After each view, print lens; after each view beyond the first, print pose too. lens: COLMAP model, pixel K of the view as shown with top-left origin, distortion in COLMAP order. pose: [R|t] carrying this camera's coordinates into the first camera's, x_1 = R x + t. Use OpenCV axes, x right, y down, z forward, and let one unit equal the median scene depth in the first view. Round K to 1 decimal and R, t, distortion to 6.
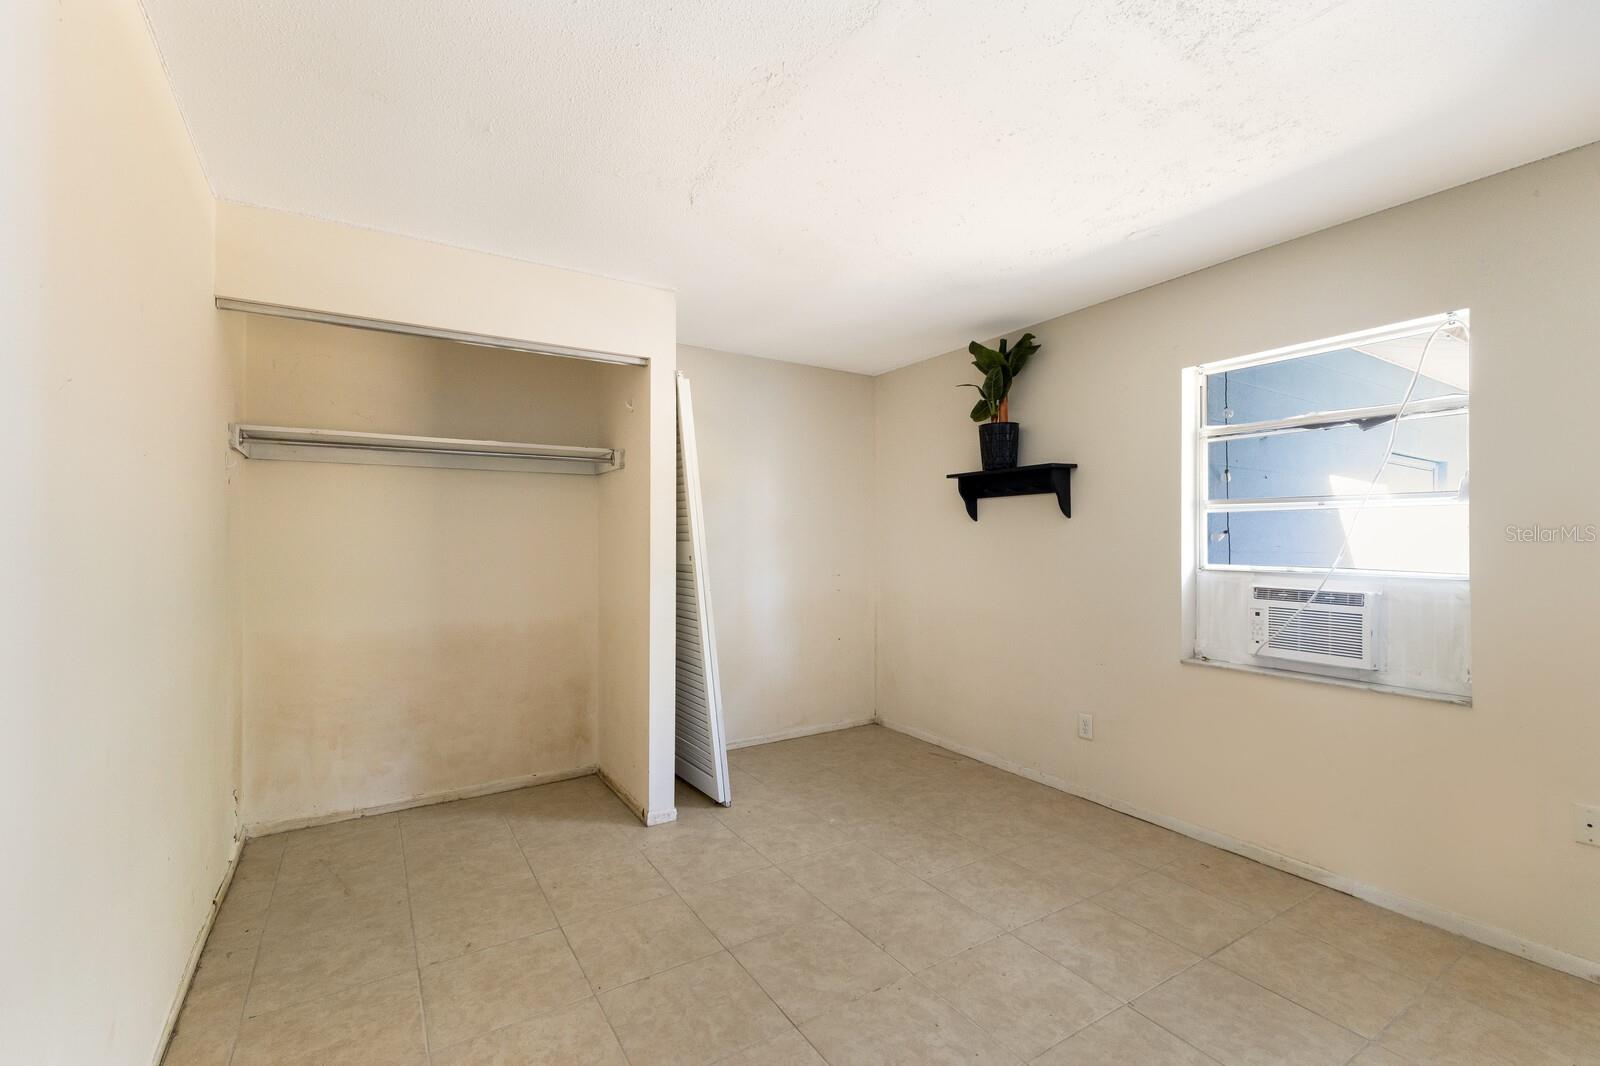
lens RADIAL K [[690.2, 0, 802.8], [0, 690.2, 535.3], [0, 0, 1]] dist [0.018170, -0.002937]
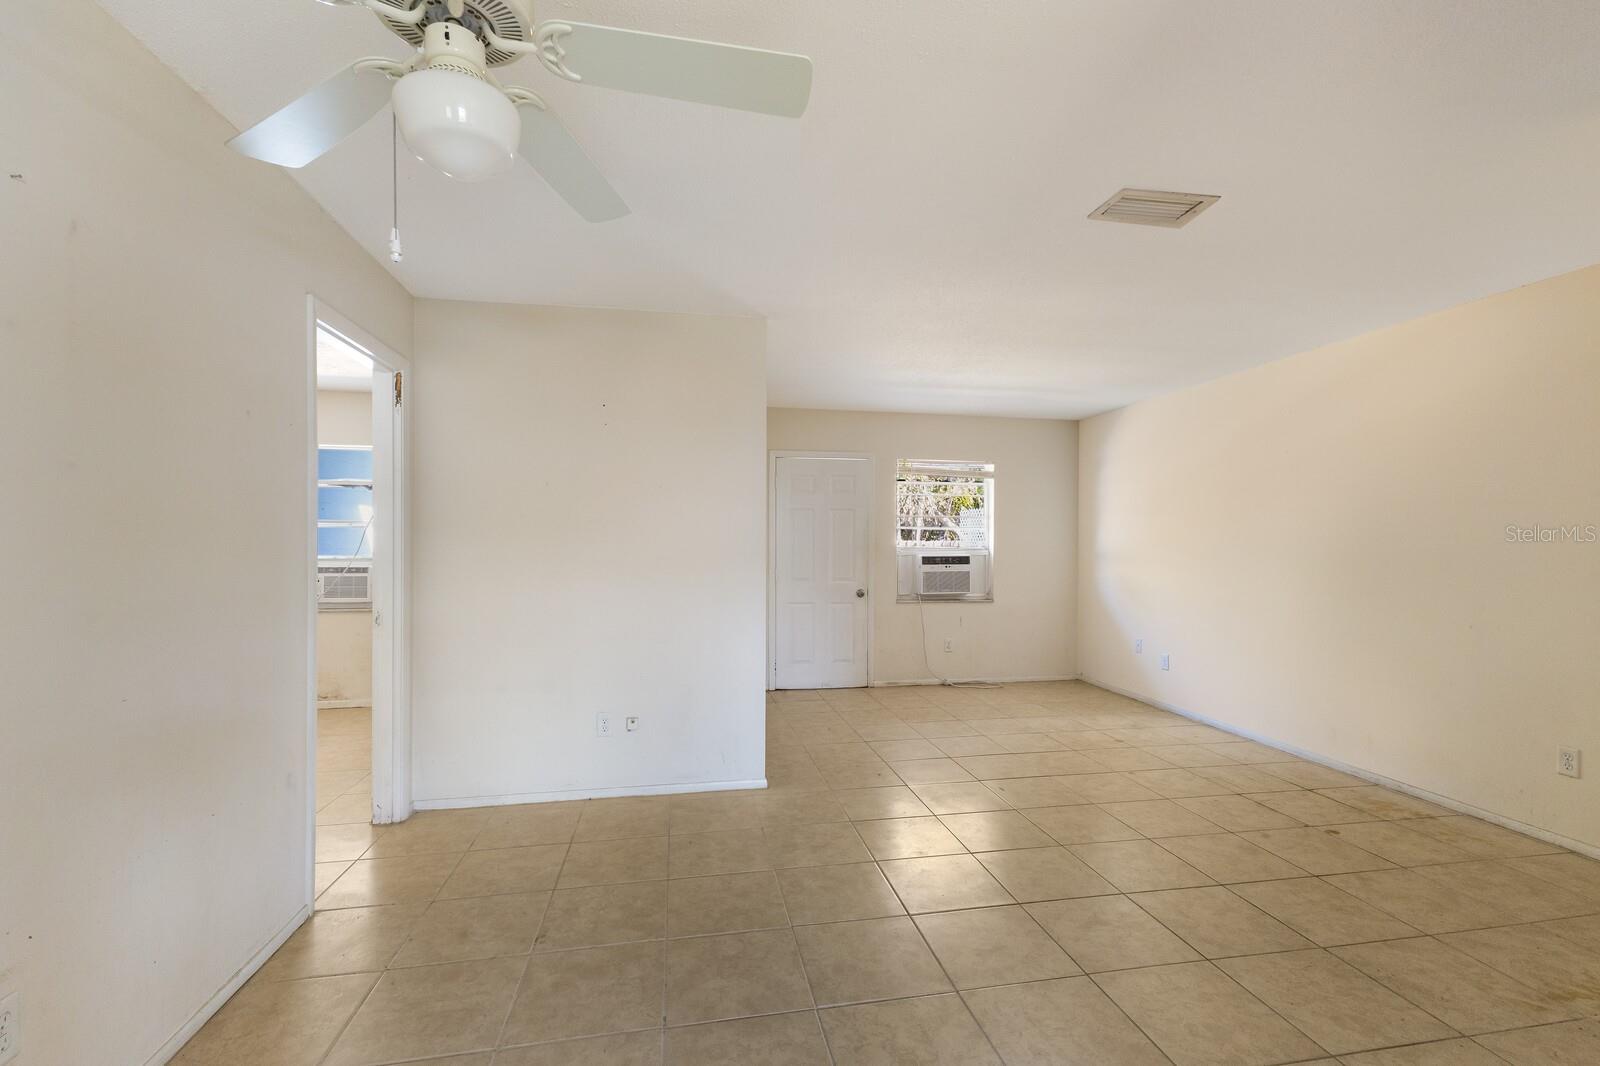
lens RADIAL K [[690.2, 0, 808.5], [0, 690.2, 536.0], [0, 0, 1]] dist [0.018170, -0.002937]
pose [[0.375028, 0.008578, 0.926974, -0.626154], [-0.007256, 0.999954, -0.006317, -0.008104], [-0.926985, -0.004357, 0.375073, -0.985133]]
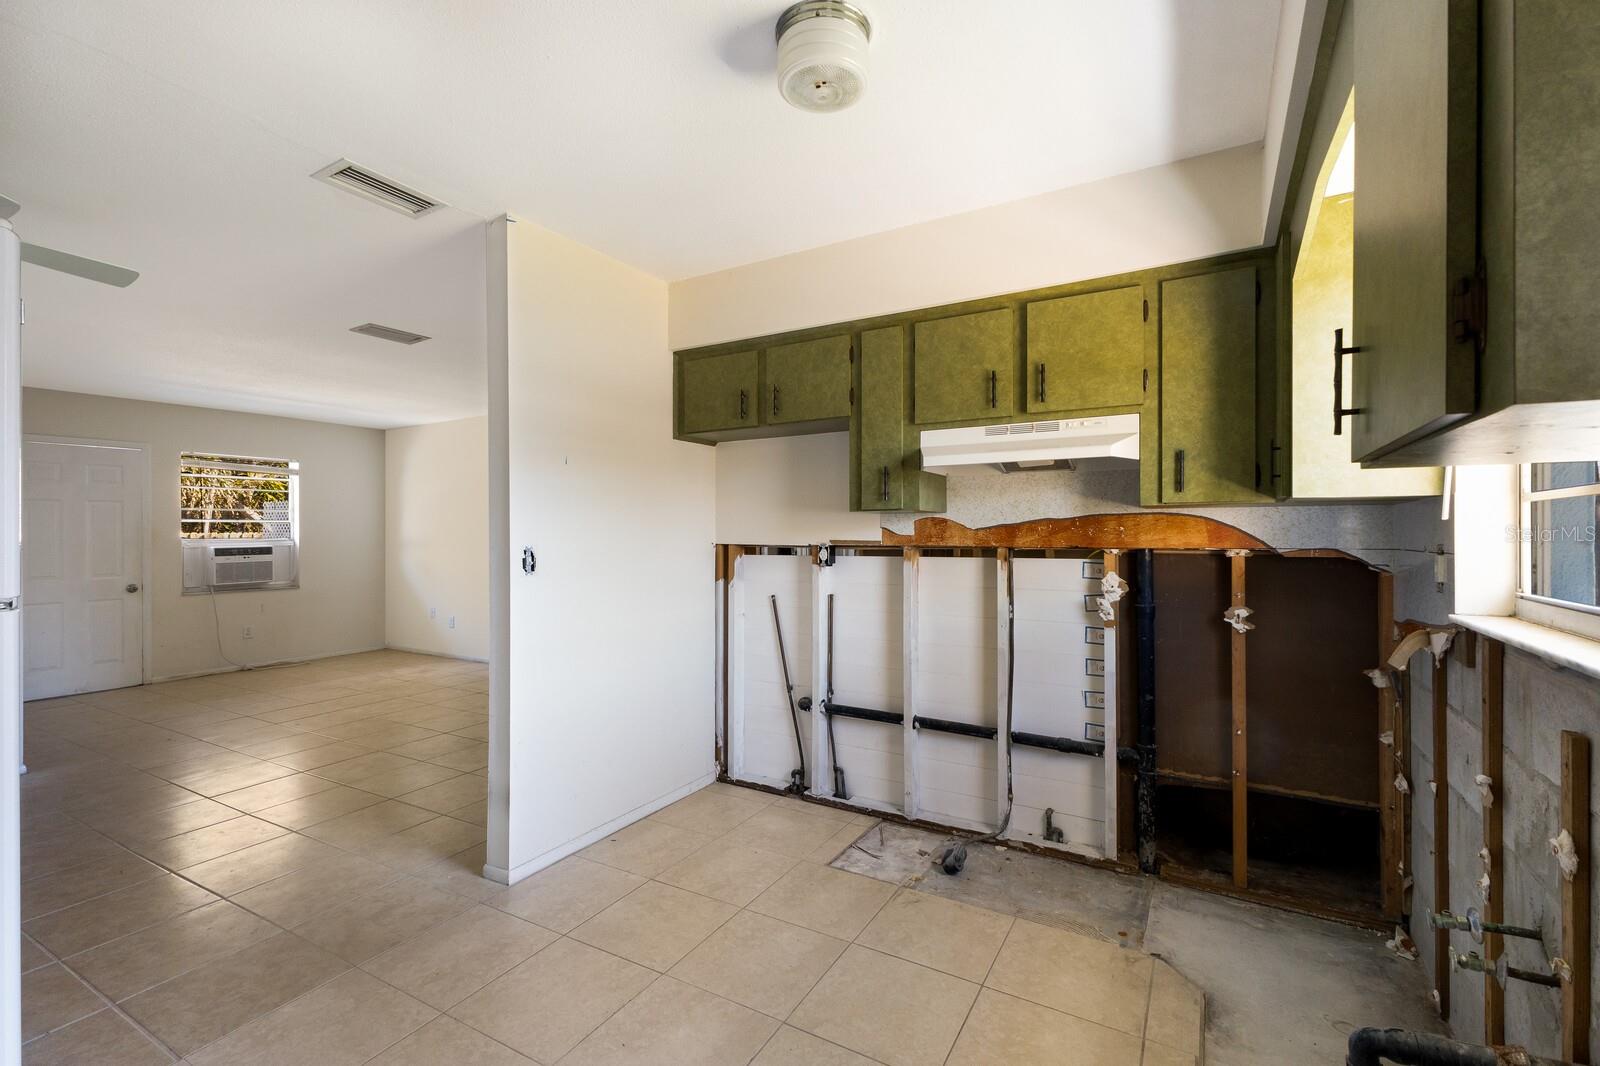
lens RADIAL K [[690.2, 0, 788.3], [0, 690.2, 535.6], [0, 0, 1]] dist [0.018170, -0.002937]
pose [[-0.454278, -0.003366, 0.890853, -1.339051], [0.002691, 0.999983, 0.005151, -0.007528], [-0.890856, 0.004738, -0.454262, -1.131256]]
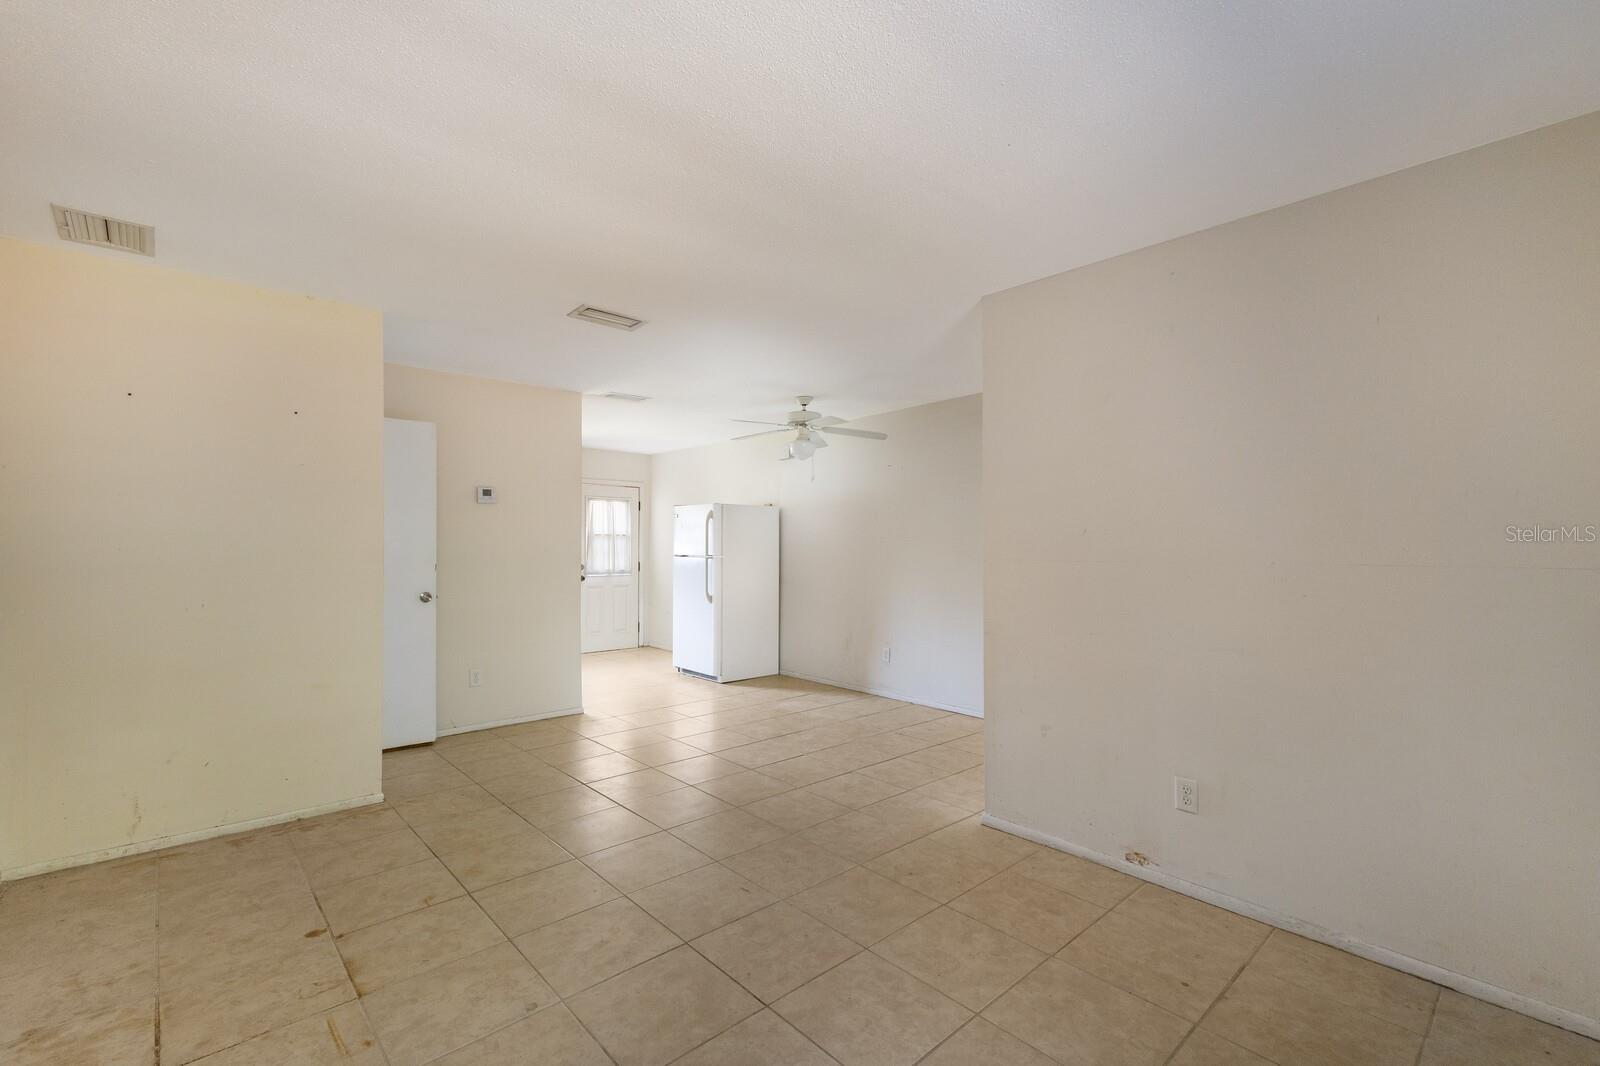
lens RADIAL K [[690.2, 0, 794.8], [0, 690.2, 528.9], [0, 0, 1]] dist [0.018170, -0.002937]
pose [[0.156078, -0.026246, -0.987396, 1.658038], [0.000827, 0.999650, -0.026441, -0.002015], [0.987744, 0.003311, 0.156045, -0.916436]]
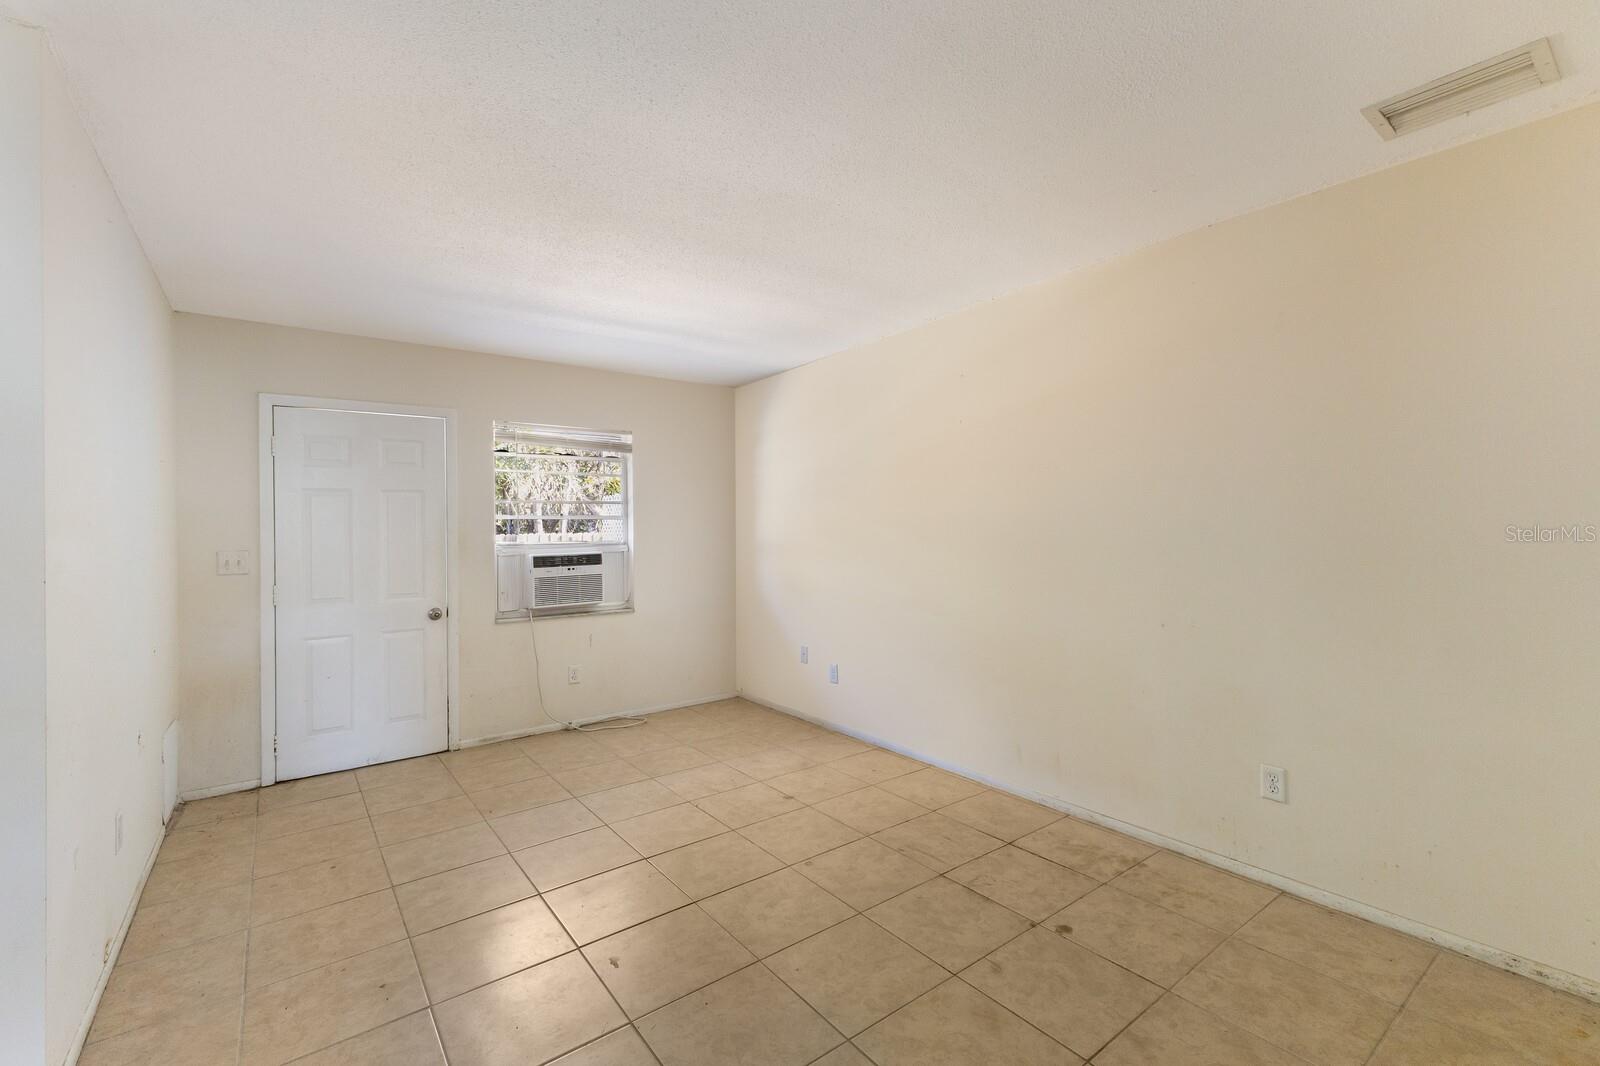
lens RADIAL K [[690.2, 0, 793.8], [0, 690.2, 524.3], [0, 0, 1]] dist [0.018170, -0.002937]
pose [[-0.066917, 0.008472, 0.997723, -0.054275], [0.011863, 0.999900, -0.007695, -0.013163], [-0.997688, 0.011321, -0.067011, -0.985329]]
